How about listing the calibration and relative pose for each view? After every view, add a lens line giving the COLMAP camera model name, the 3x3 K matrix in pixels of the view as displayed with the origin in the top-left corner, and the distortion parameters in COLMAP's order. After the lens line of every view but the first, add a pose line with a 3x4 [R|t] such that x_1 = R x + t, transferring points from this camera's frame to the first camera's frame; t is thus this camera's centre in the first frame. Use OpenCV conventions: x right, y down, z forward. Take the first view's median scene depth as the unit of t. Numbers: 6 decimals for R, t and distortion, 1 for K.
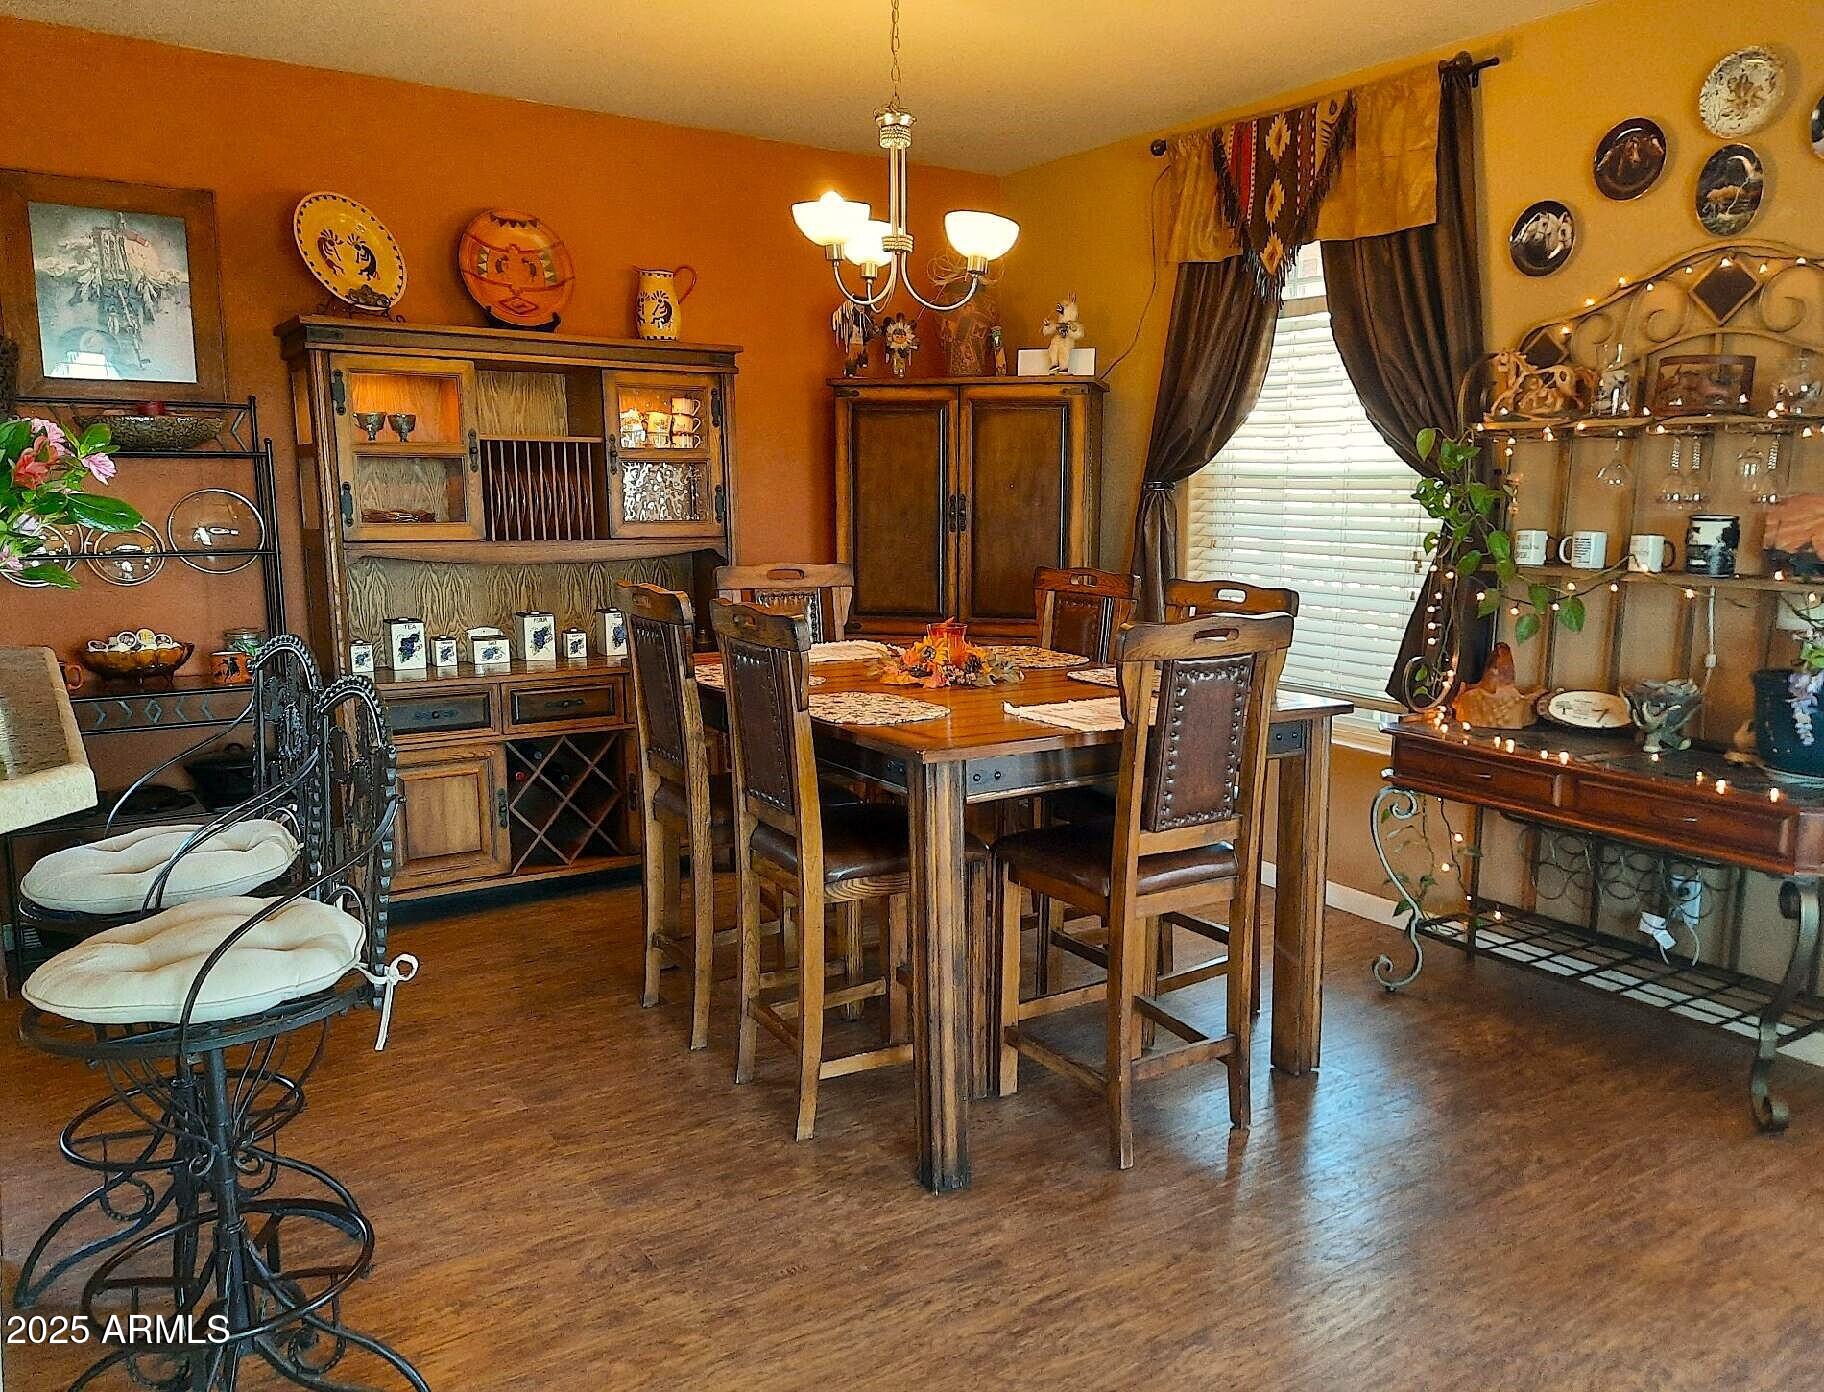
lens RADIAL K [[1395.4, 0, 924.9], [0, 1395.4, 708.7], [0, 0, 1]] dist [0.041903, -0.034540]
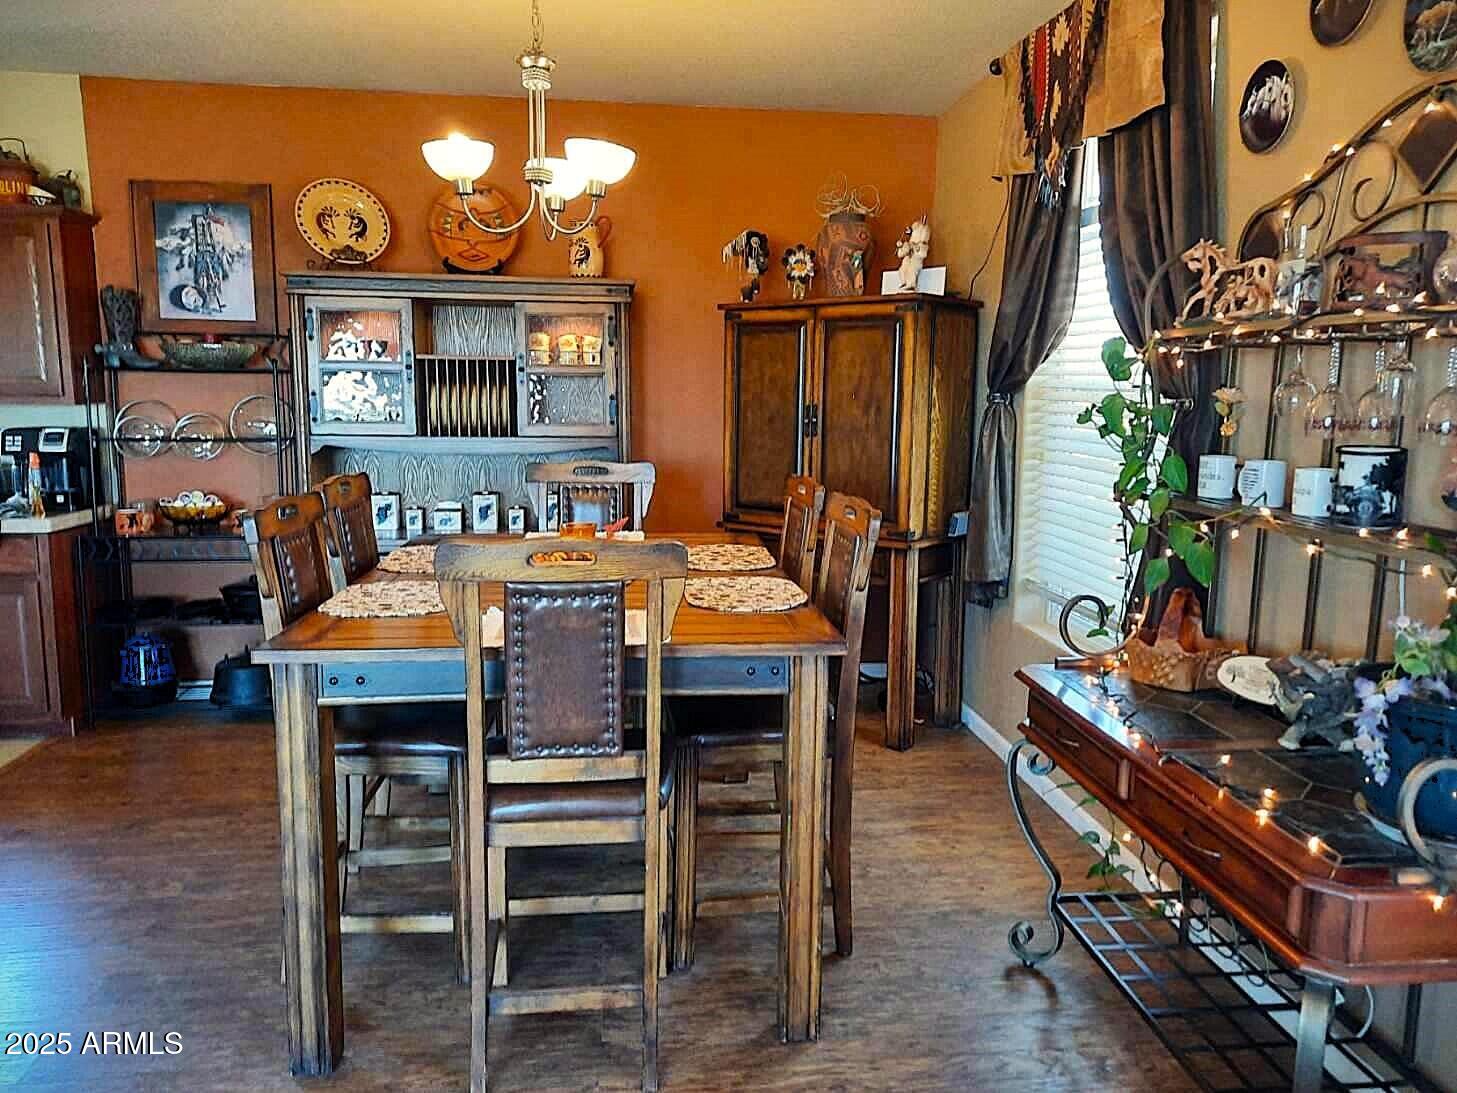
lens RADIAL K [[1038.2, 0, 725.4], [0, 1038.2, 537.6], [0, 0, 1]] dist [0.030912, -0.016575]
pose [[0.891671, 0.069384, -0.447335, 0.398069], [-0.078757, 0.996891, -0.002363, -0.048066], [0.445780, 0.037338, 0.894363, 0.279205]]
